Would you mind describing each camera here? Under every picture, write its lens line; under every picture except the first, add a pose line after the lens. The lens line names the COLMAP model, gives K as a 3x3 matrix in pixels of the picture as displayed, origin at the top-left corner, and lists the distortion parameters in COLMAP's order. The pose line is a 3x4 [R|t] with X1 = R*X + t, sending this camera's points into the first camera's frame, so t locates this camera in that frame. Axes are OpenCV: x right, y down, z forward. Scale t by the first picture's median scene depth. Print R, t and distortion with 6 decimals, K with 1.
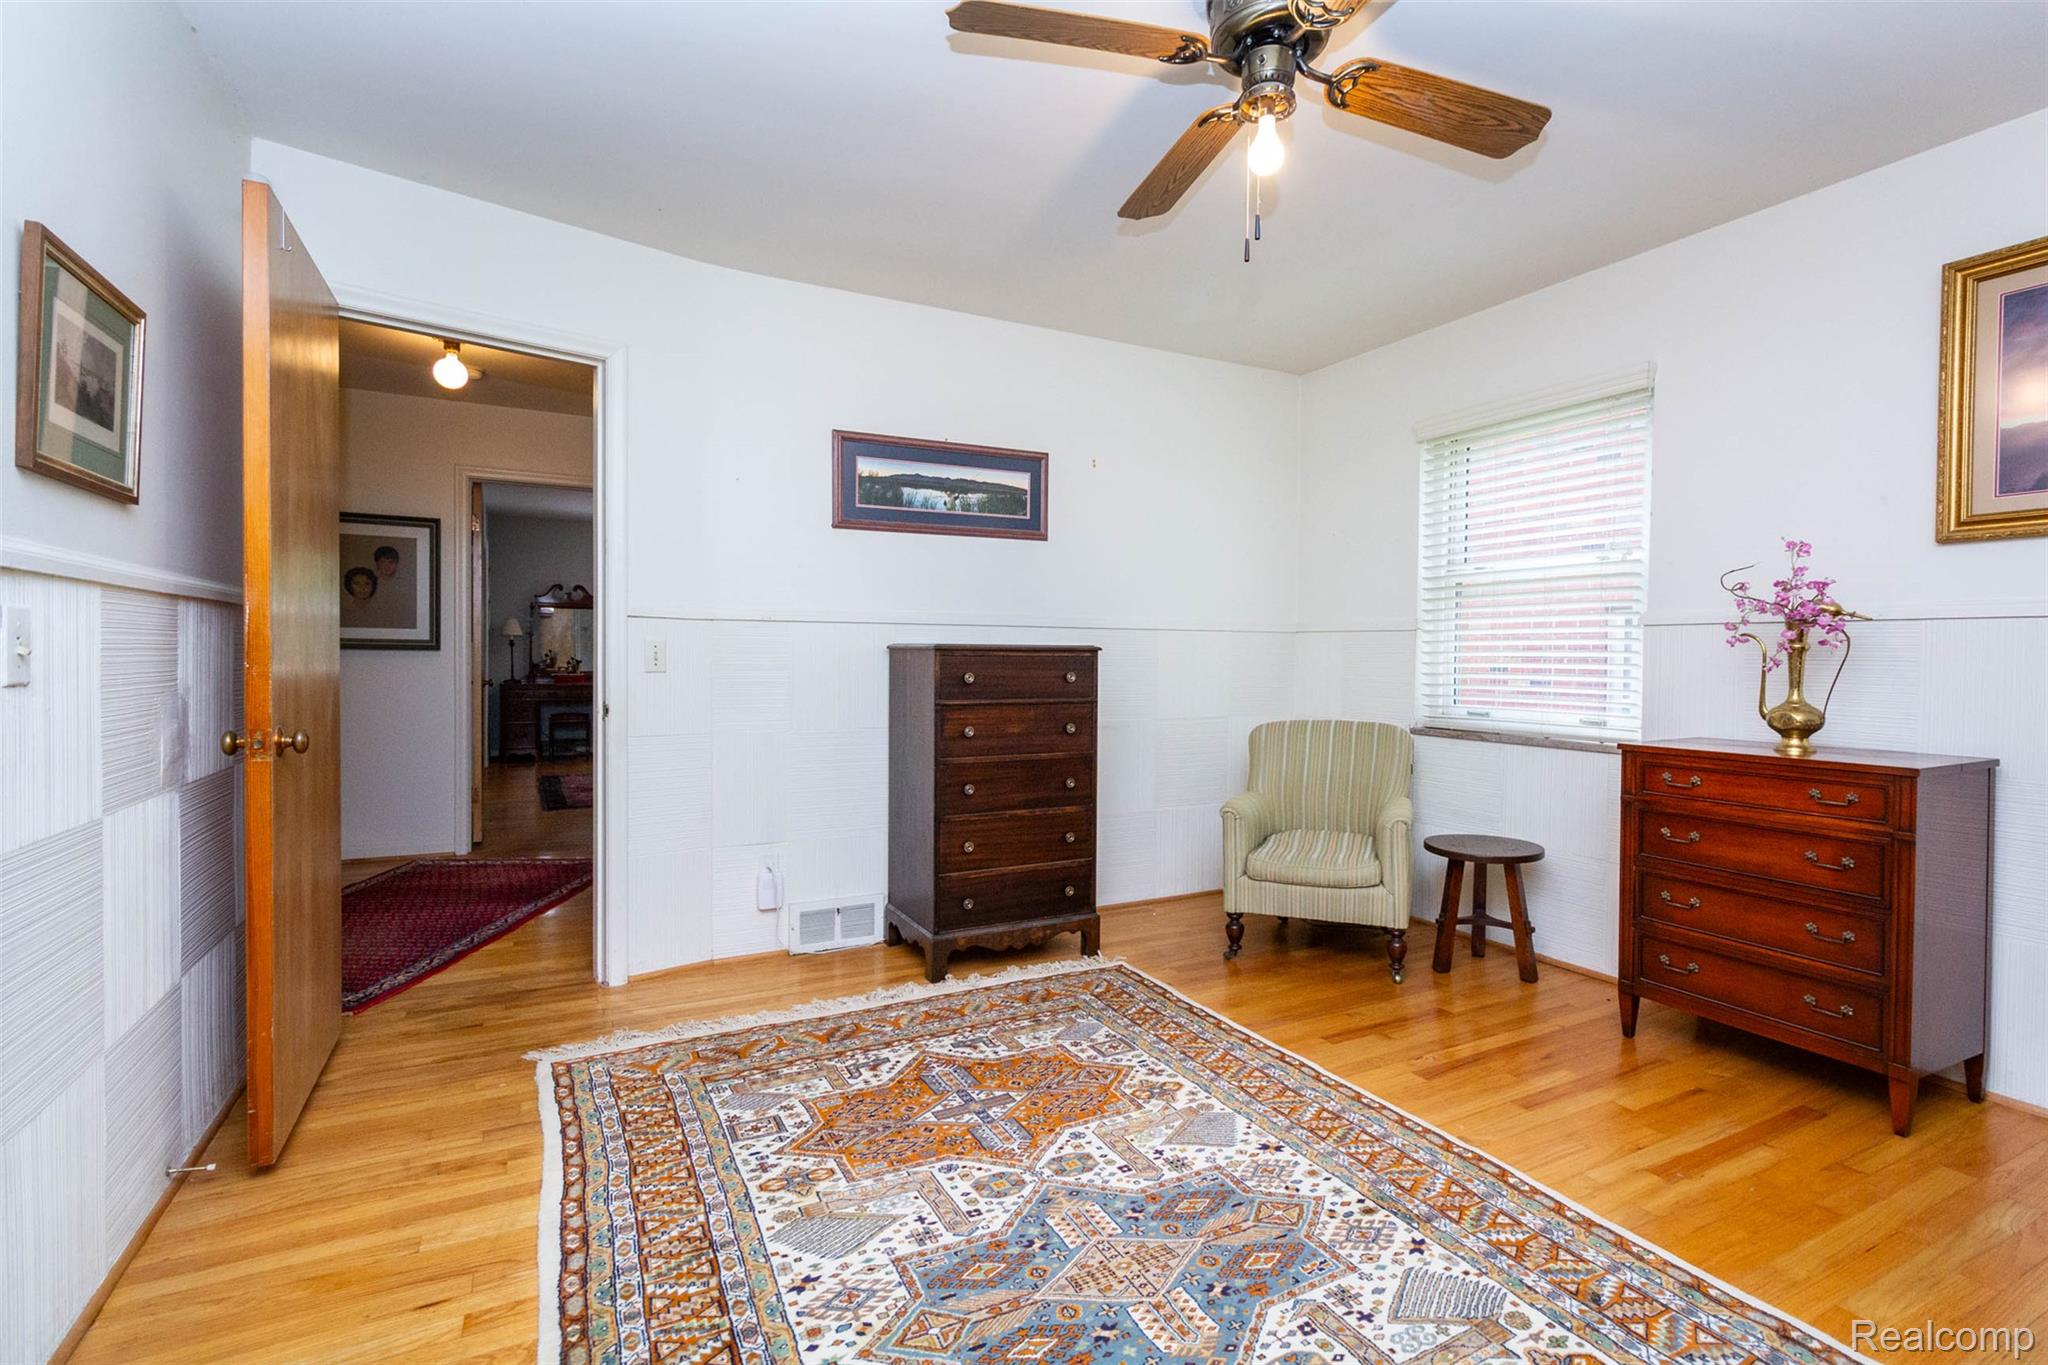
lens RADIAL K [[948.9, 0, 1029.5], [0, 948.9, 667.9], [0, 0, 1]] dist [0.001892, 0.000600]
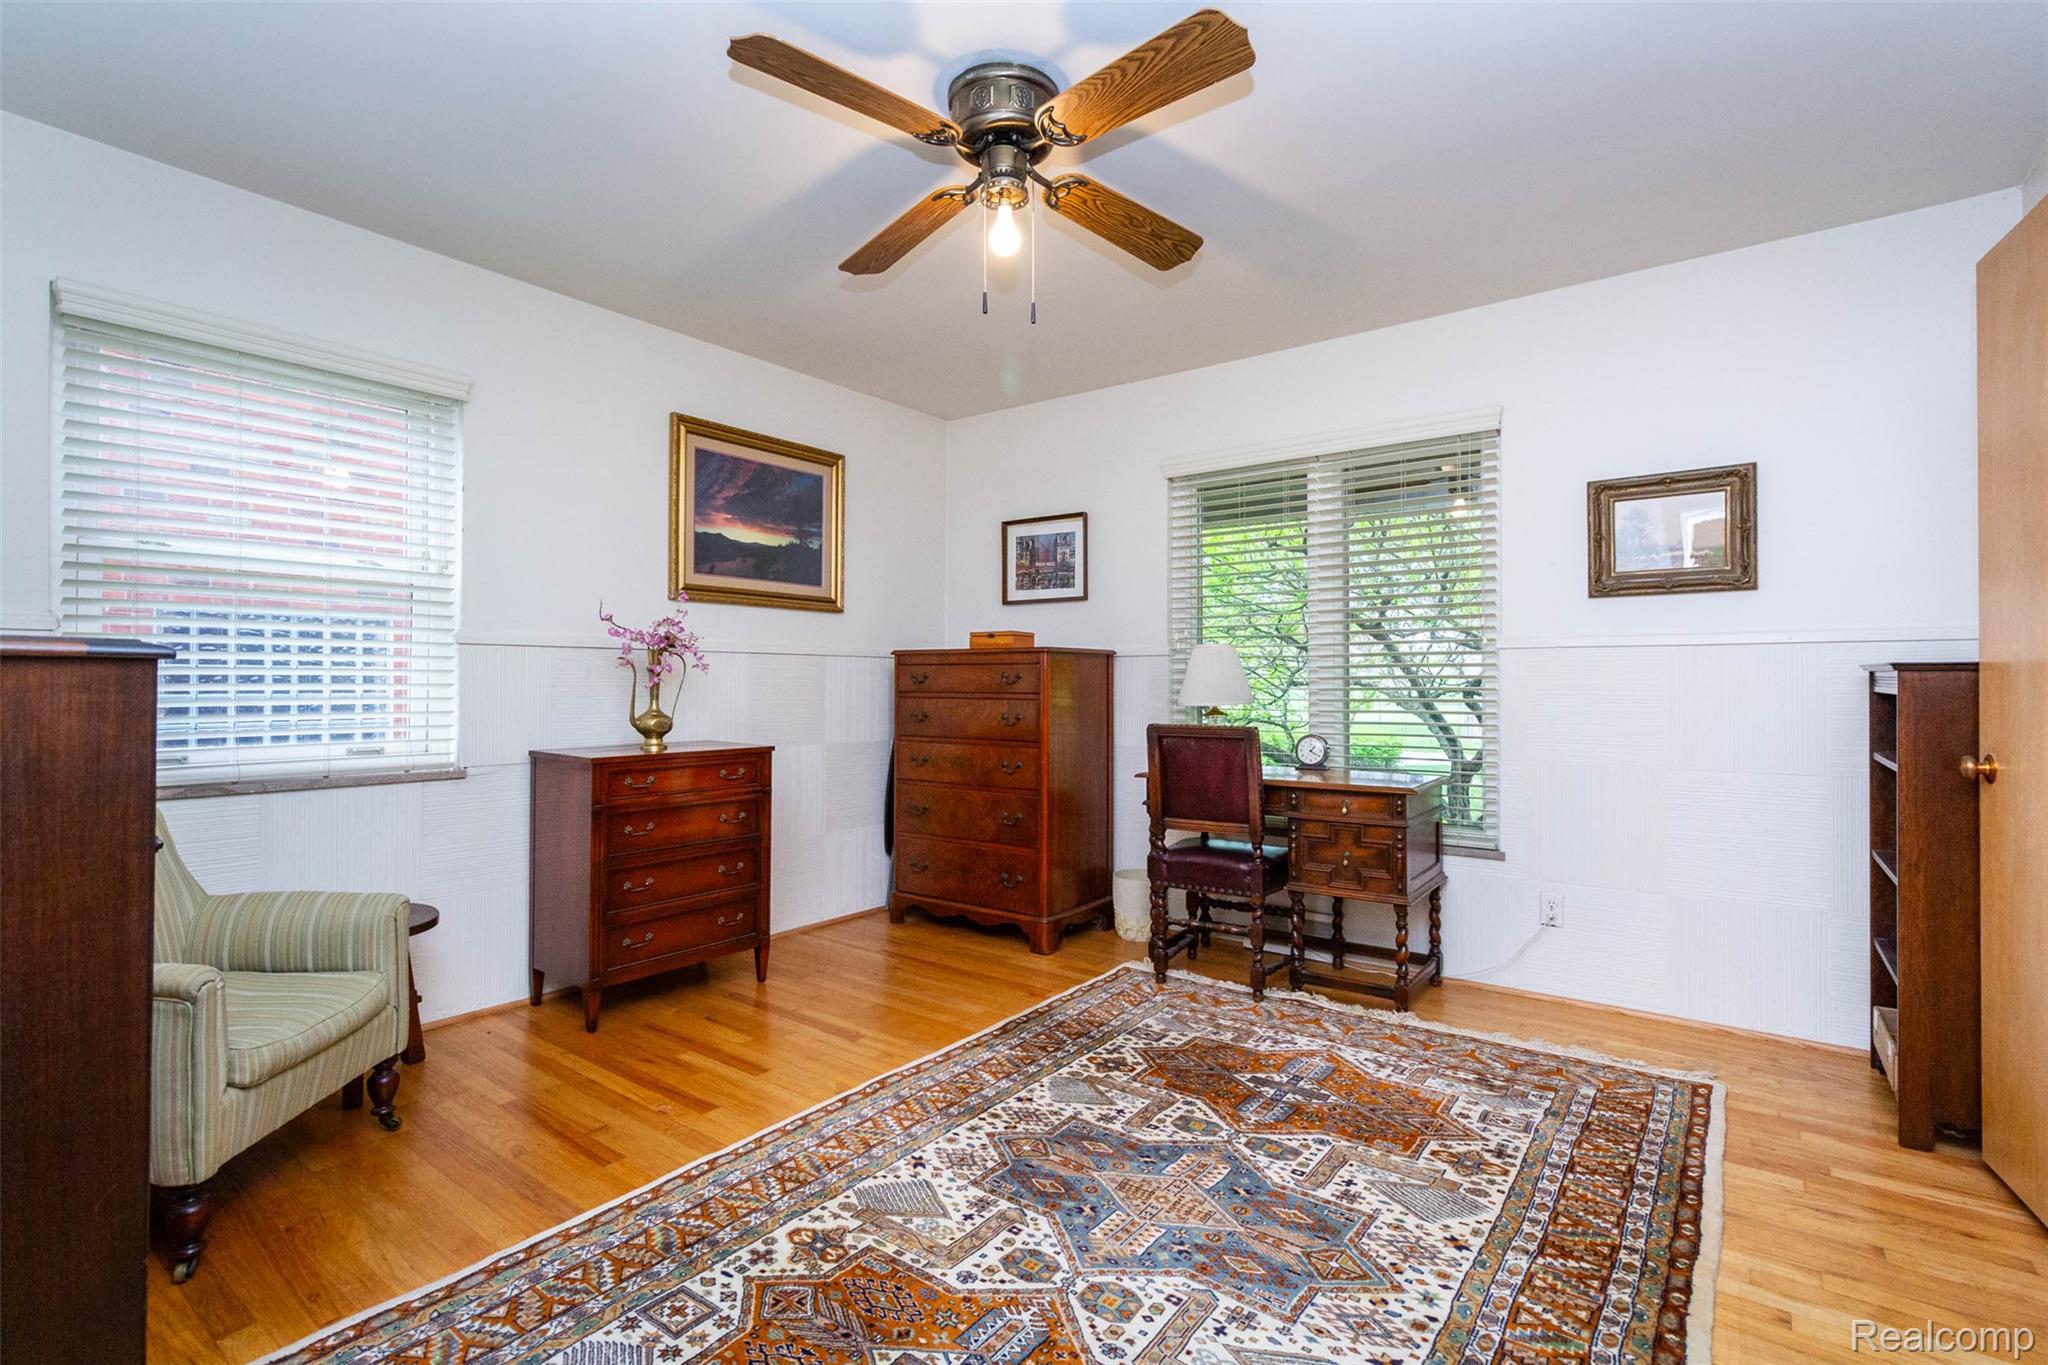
lens RADIAL K [[948.9, 0, 1029.5], [0, 948.9, 667.9], [0, 0, 1]] dist [0.001892, 0.000600]
pose [[-0.431931, 0.004421, 0.901896, -0.656098], [0.006054, 0.999980, -0.002003, -0.019171], [-0.901886, 0.004595, -0.431949, 1.217117]]
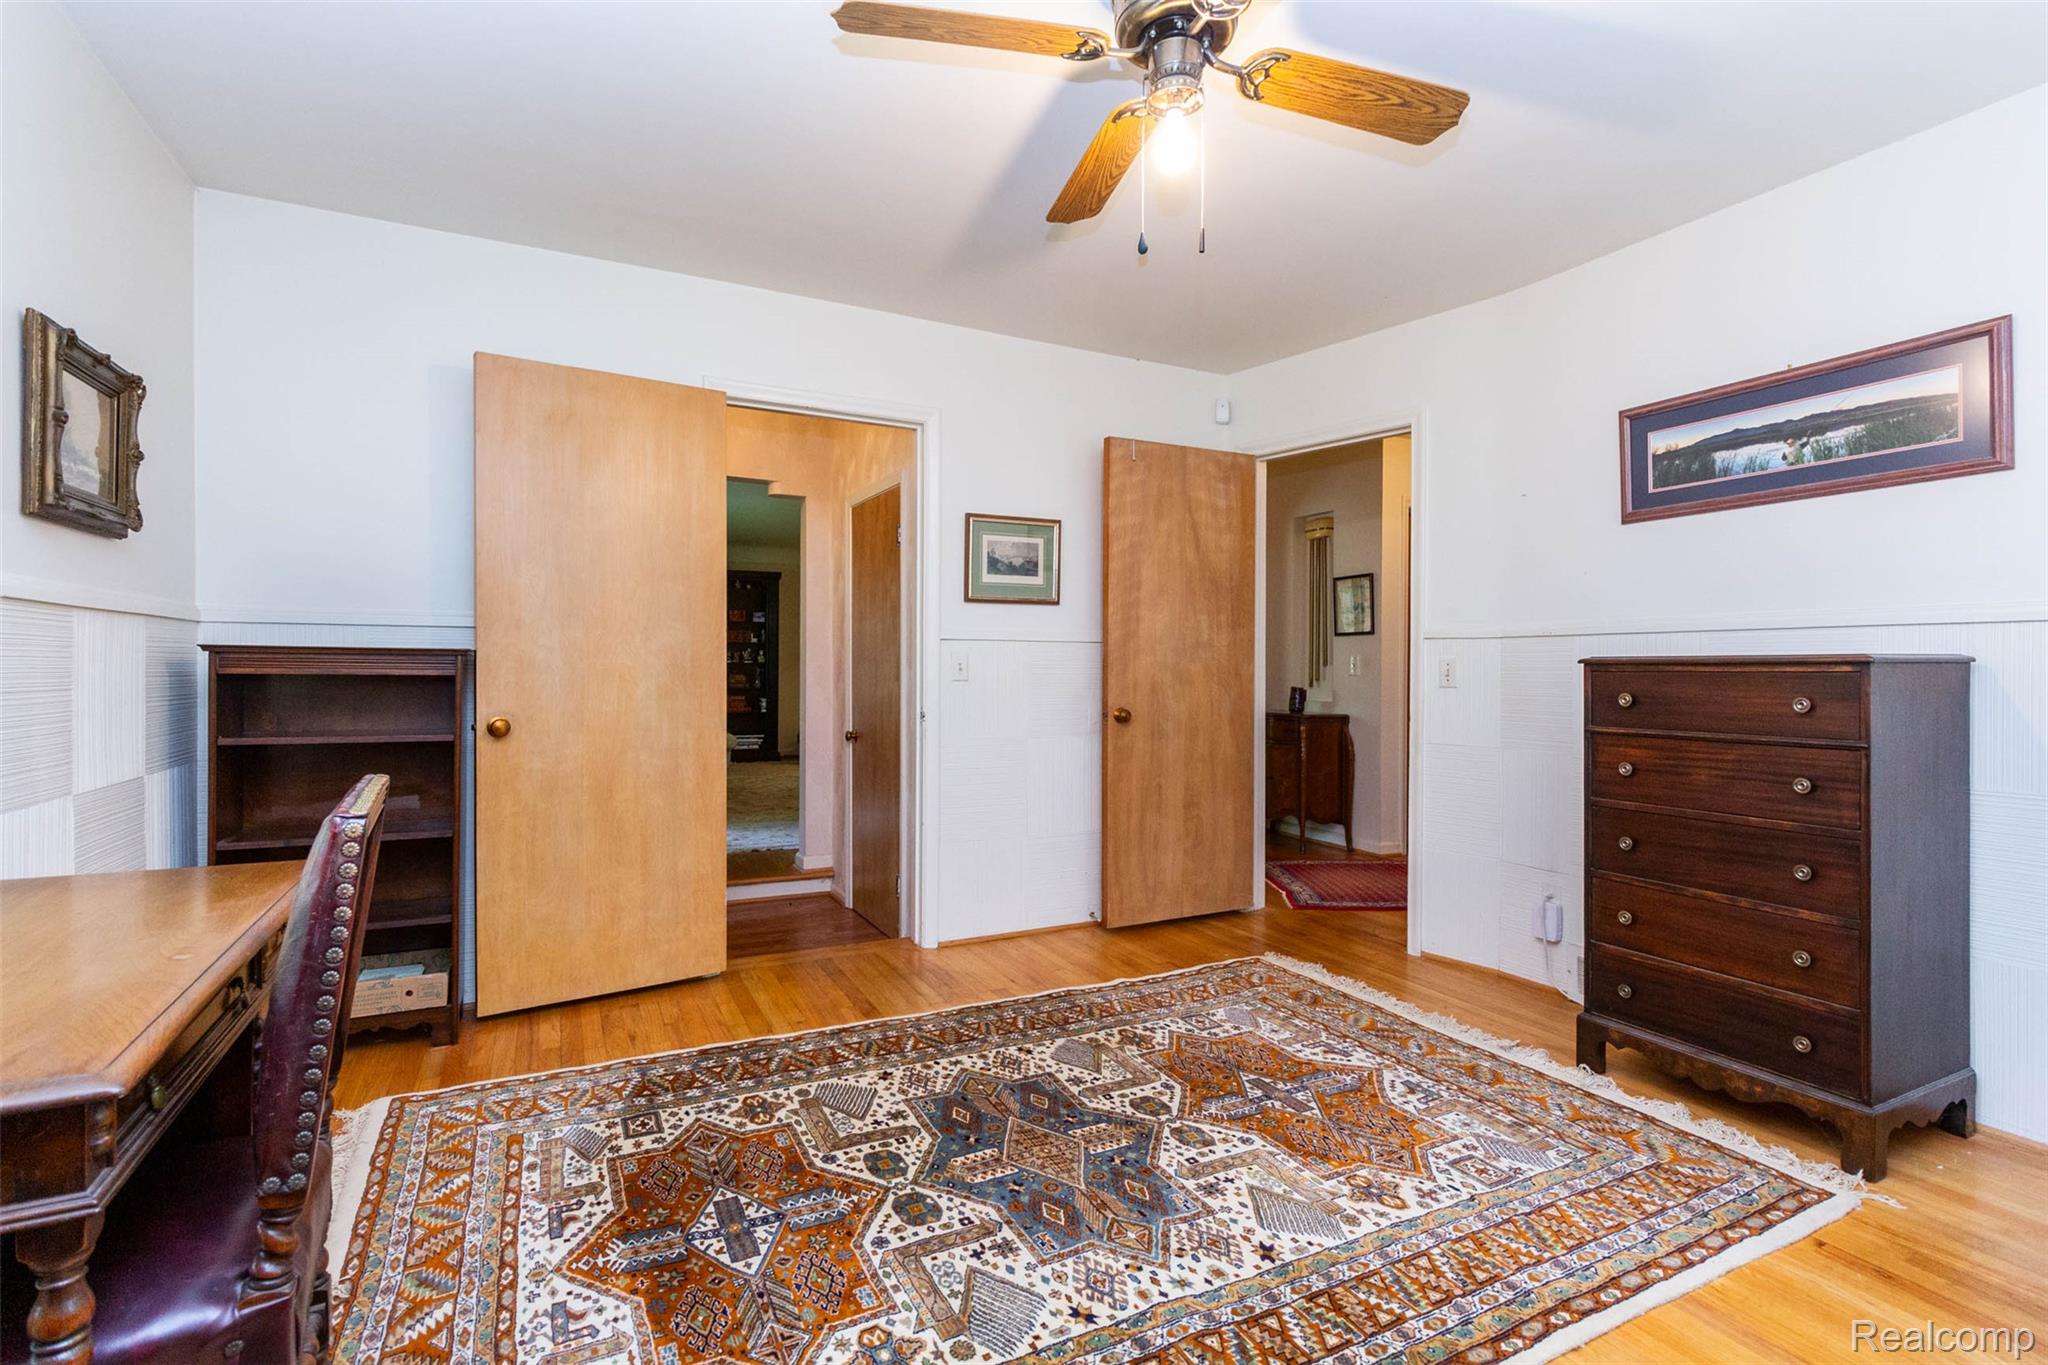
lens RADIAL K [[948.9, 0, 1029.5], [0, 948.9, 667.9], [0, 0, 1]] dist [0.001892, 0.000600]
pose [[-0.011759, -0.008440, -0.999895, 1.008507], [-0.017329, 0.999816, -0.008235, -0.001359], [0.999781, 0.017230, -0.011903, 0.724009]]
